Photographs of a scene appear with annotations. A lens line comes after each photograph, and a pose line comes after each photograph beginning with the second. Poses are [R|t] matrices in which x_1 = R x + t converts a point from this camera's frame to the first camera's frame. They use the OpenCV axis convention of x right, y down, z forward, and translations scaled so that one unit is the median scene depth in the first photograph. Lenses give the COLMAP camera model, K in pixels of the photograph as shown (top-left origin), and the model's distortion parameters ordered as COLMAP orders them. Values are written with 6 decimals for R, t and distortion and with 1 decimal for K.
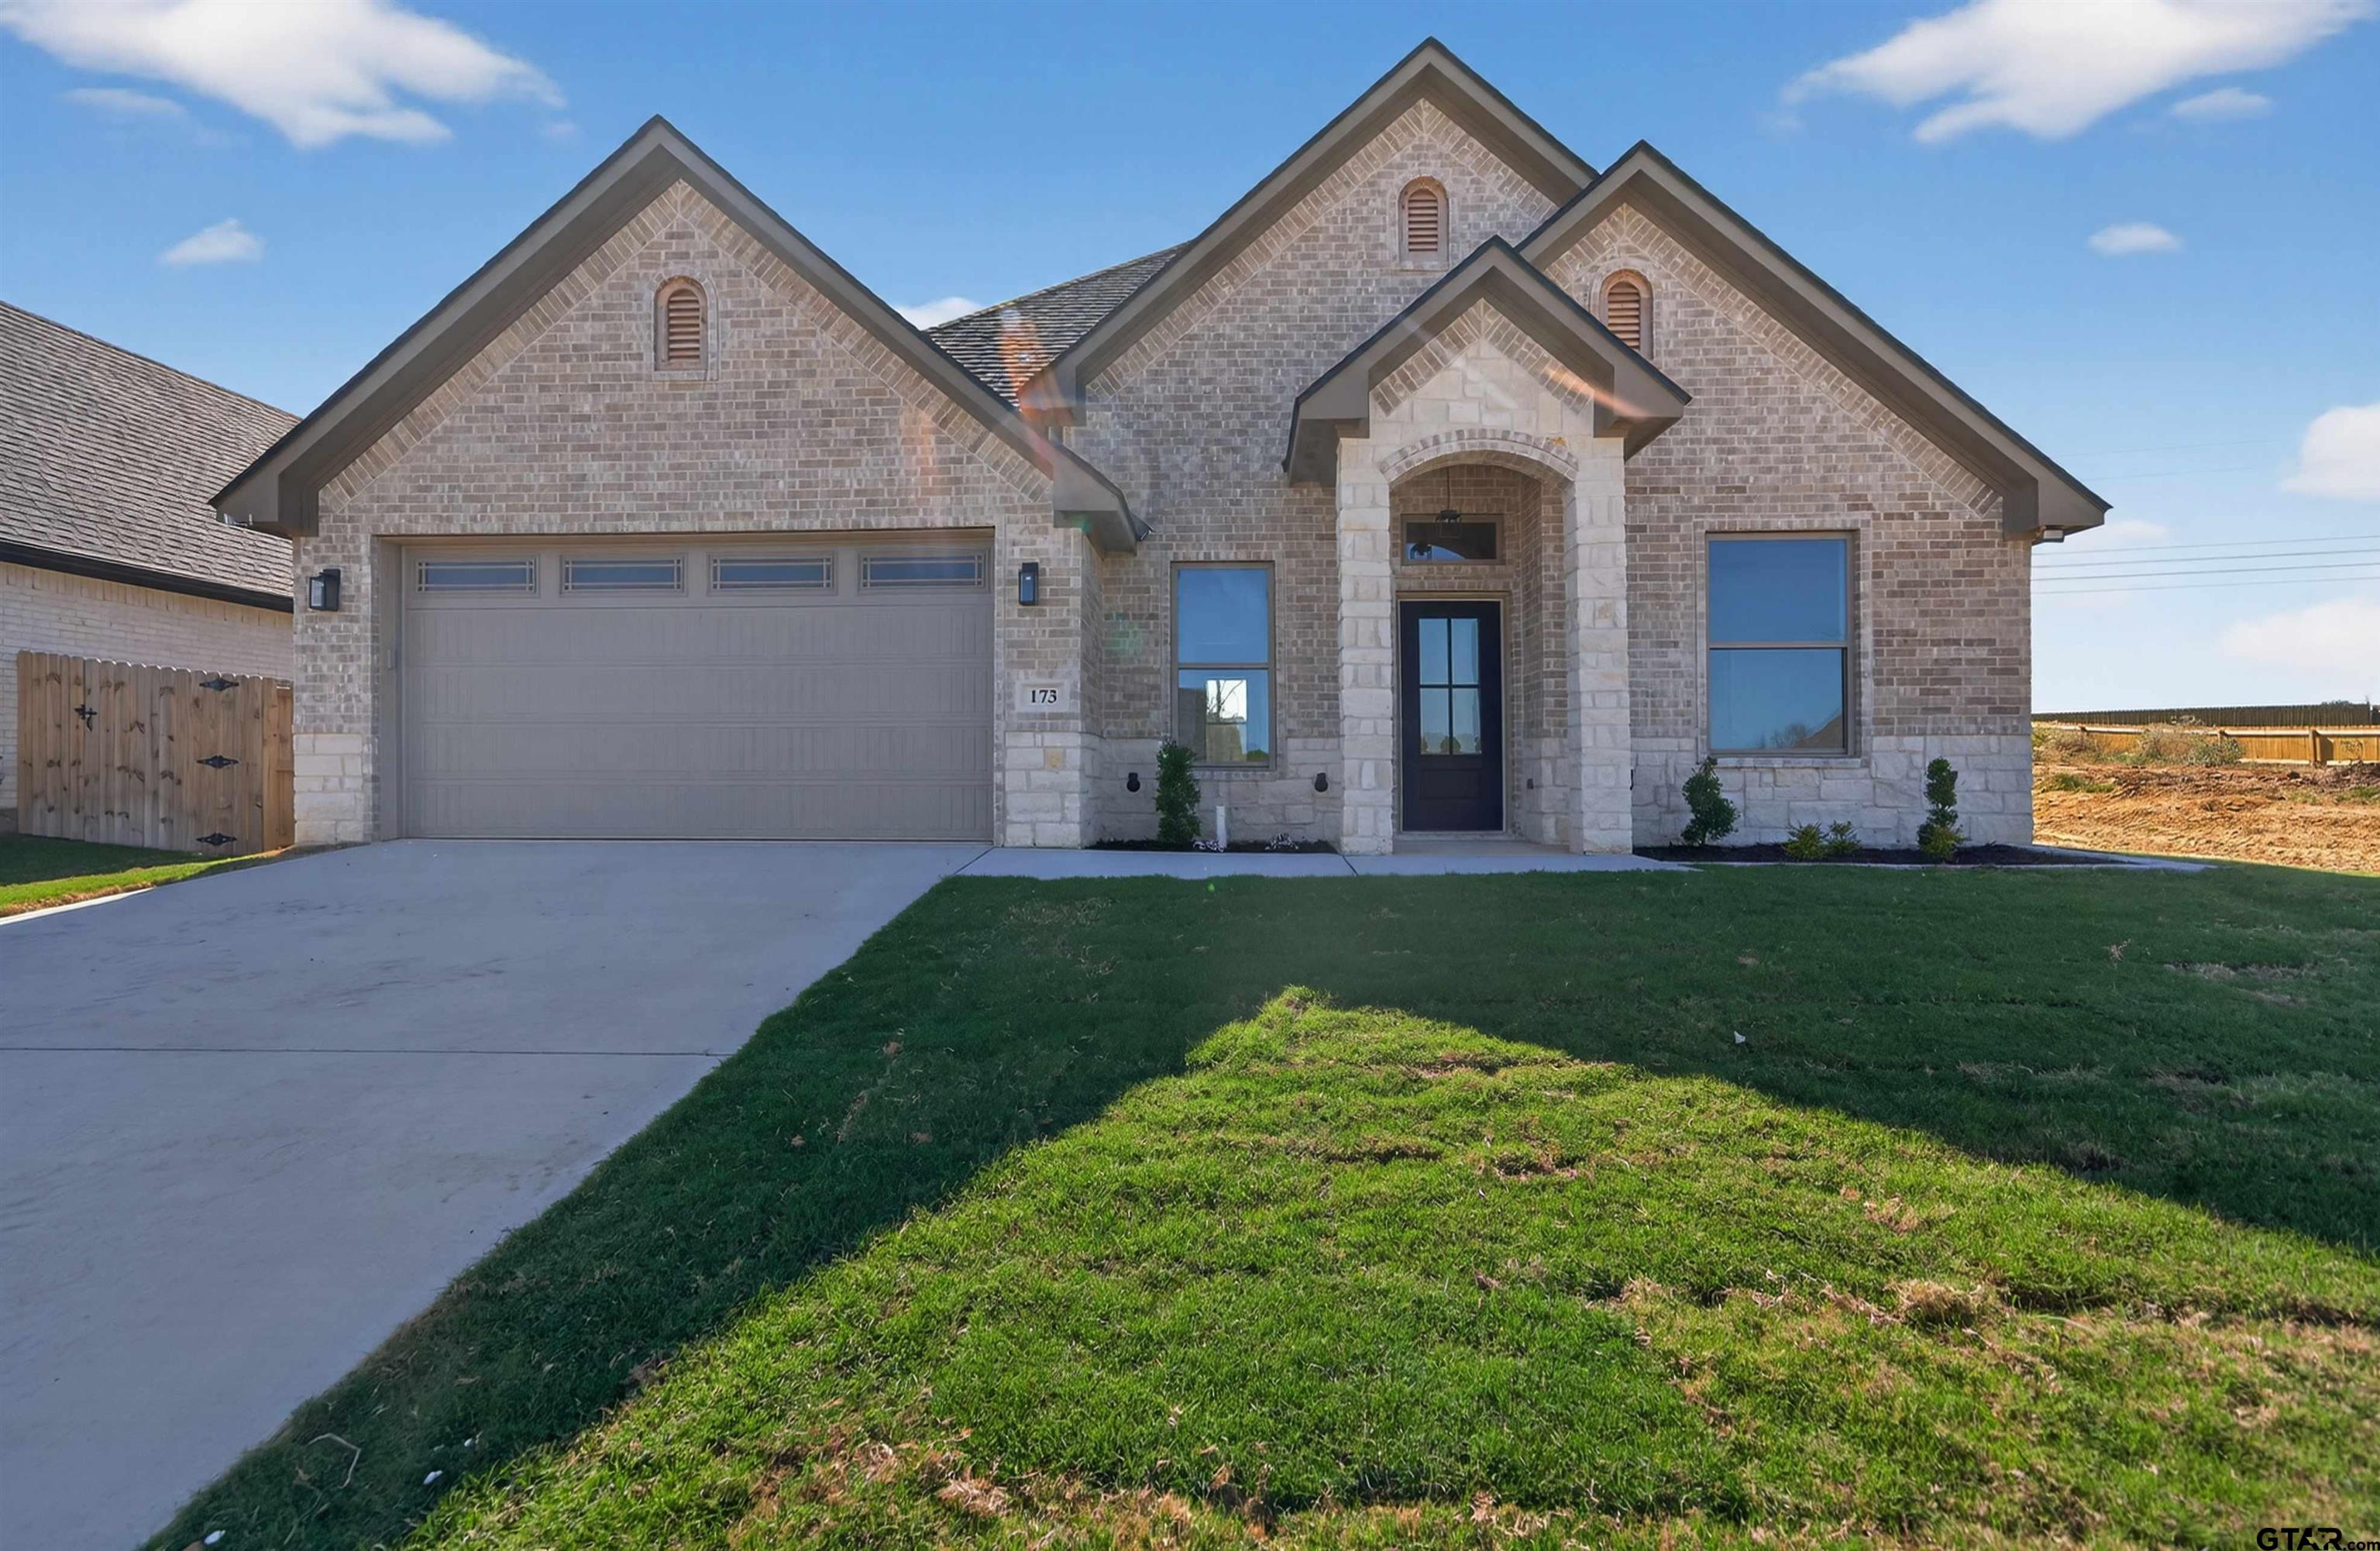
lens RADIAL K [[1260.6, 0, 1305.3], [0, 1260.6, 771.1], [0, 0, 1]] dist [-0.059422, 0.057067]
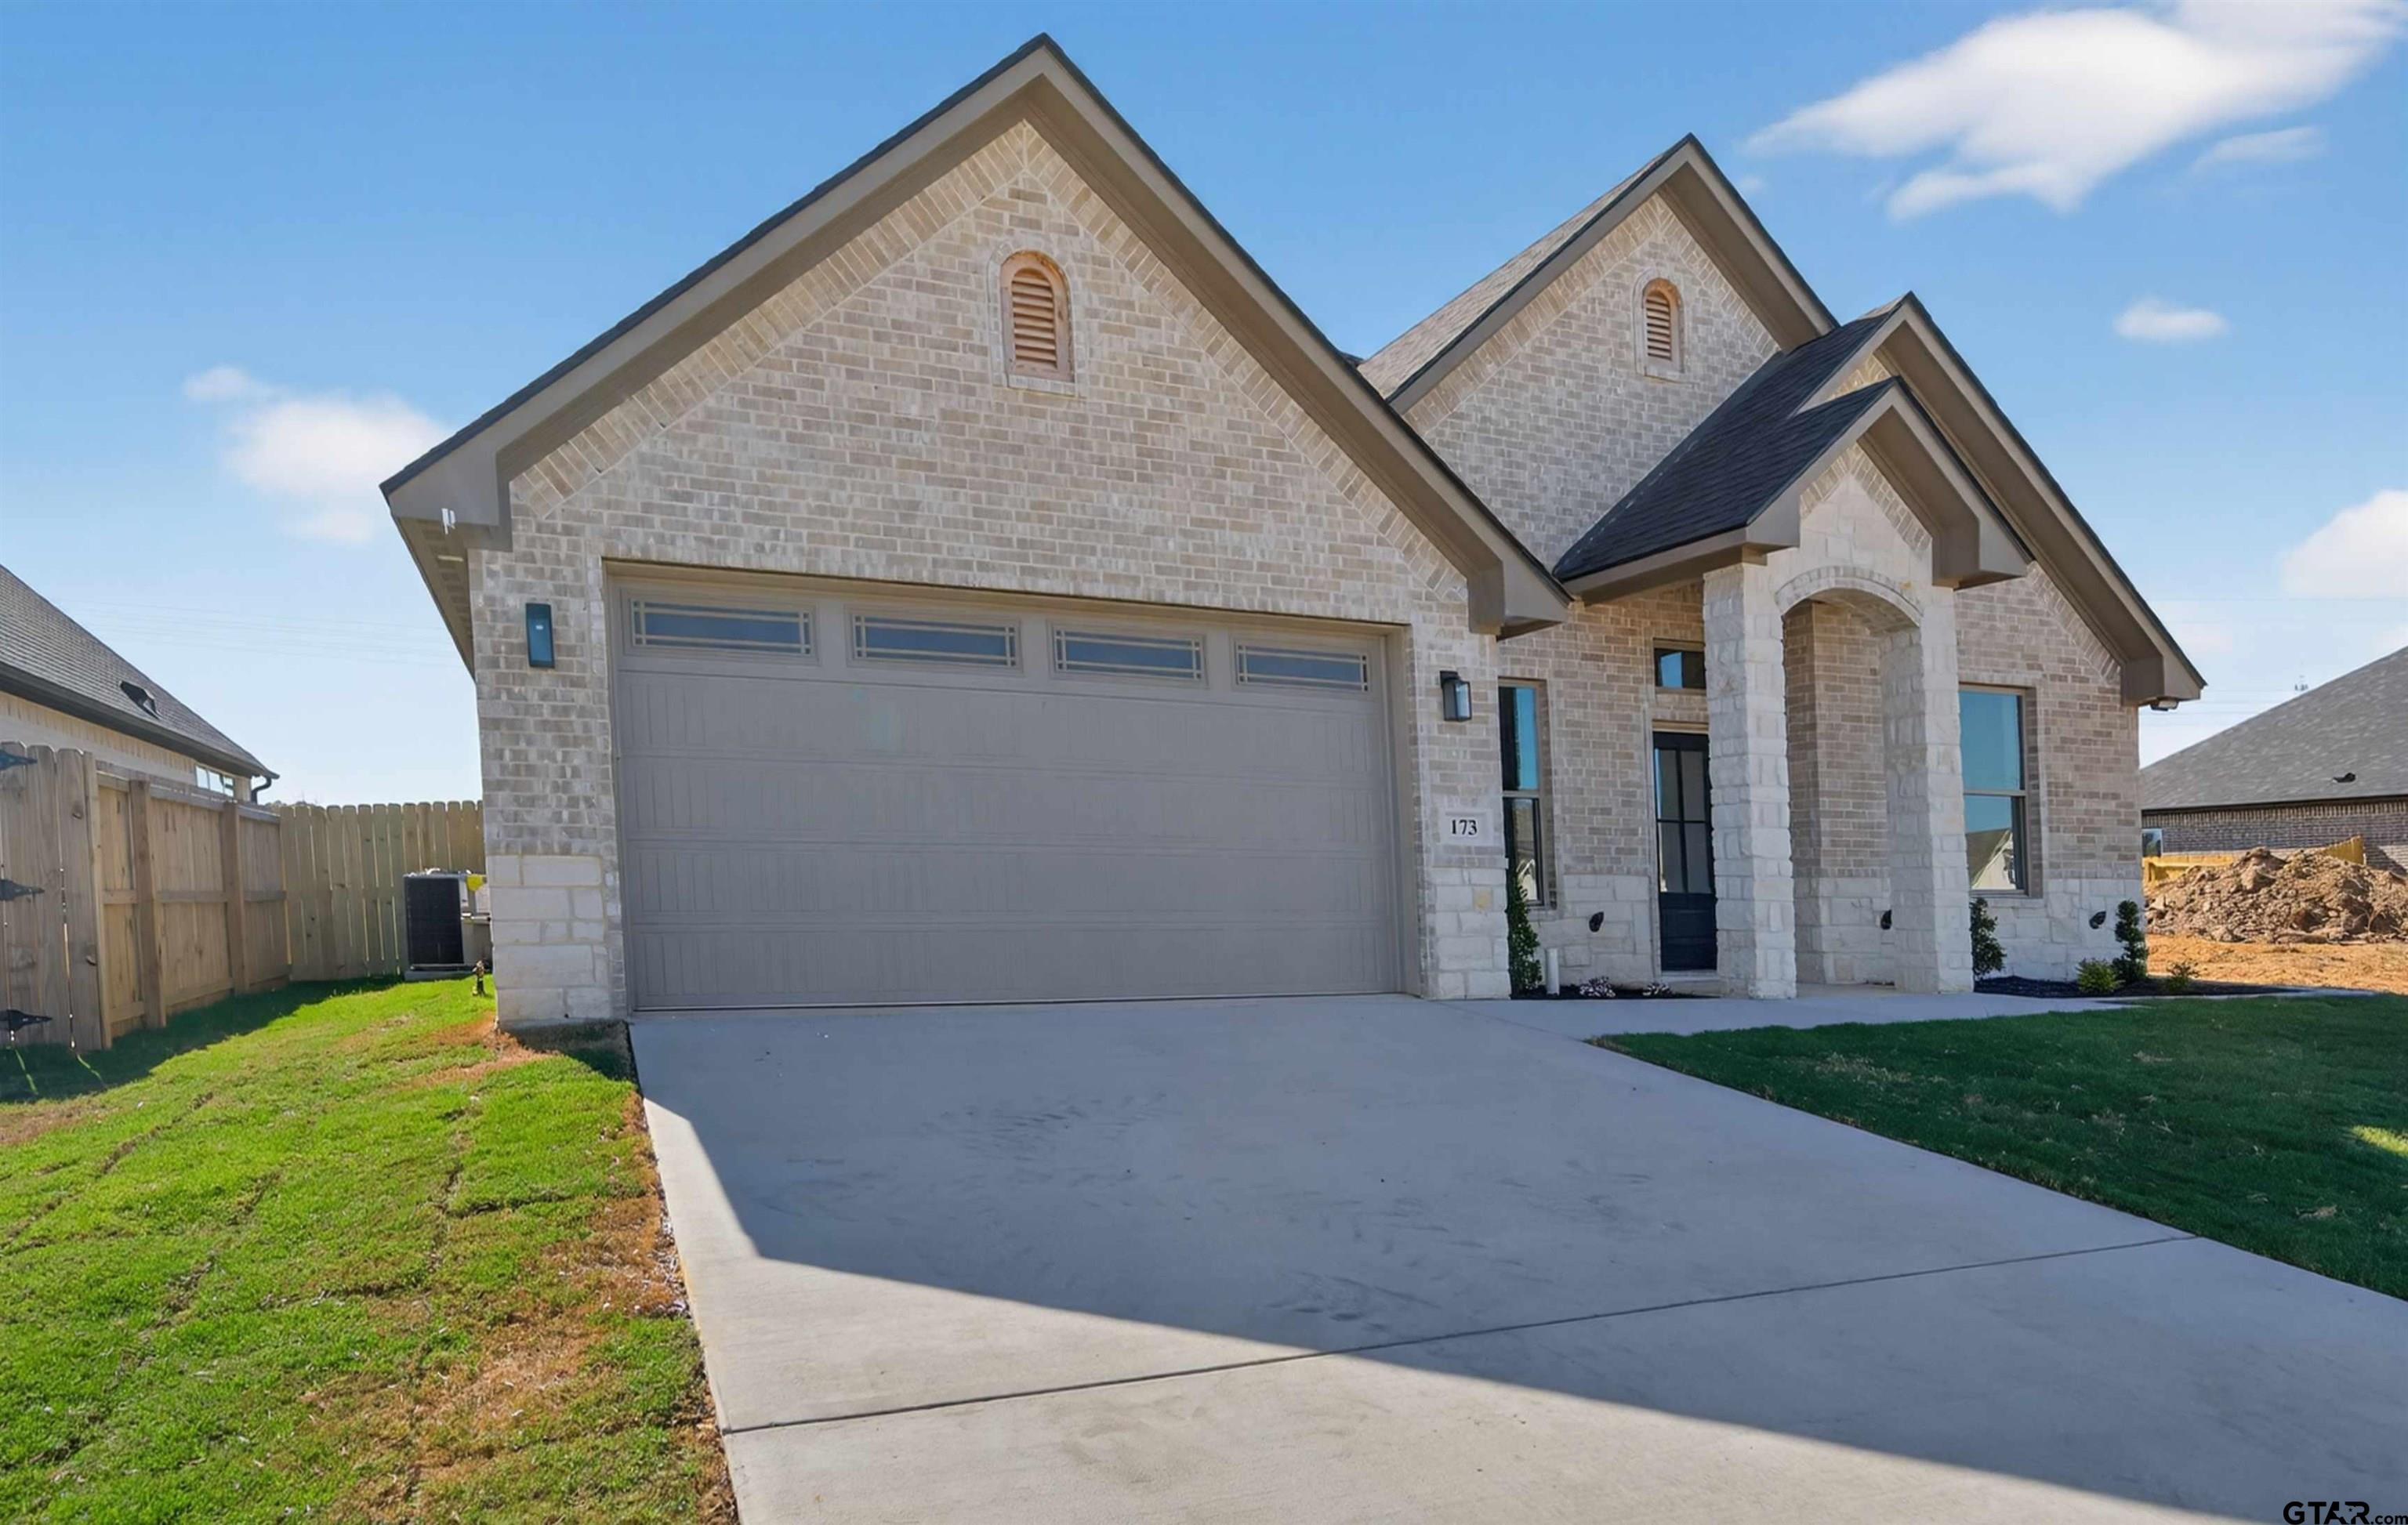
lens RADIAL K [[1504.3, 0, 1202.2], [0, 1504.3, 907.8], [0, 0, 1]] dist [-0.027434, 0.000973]
pose [[0.907925, 0.001345, 0.419130, -0.785351], [-0.005438, 0.999948, 0.008571, -0.010603], [-0.419097, -0.010061, 0.907886, 0.133216]]
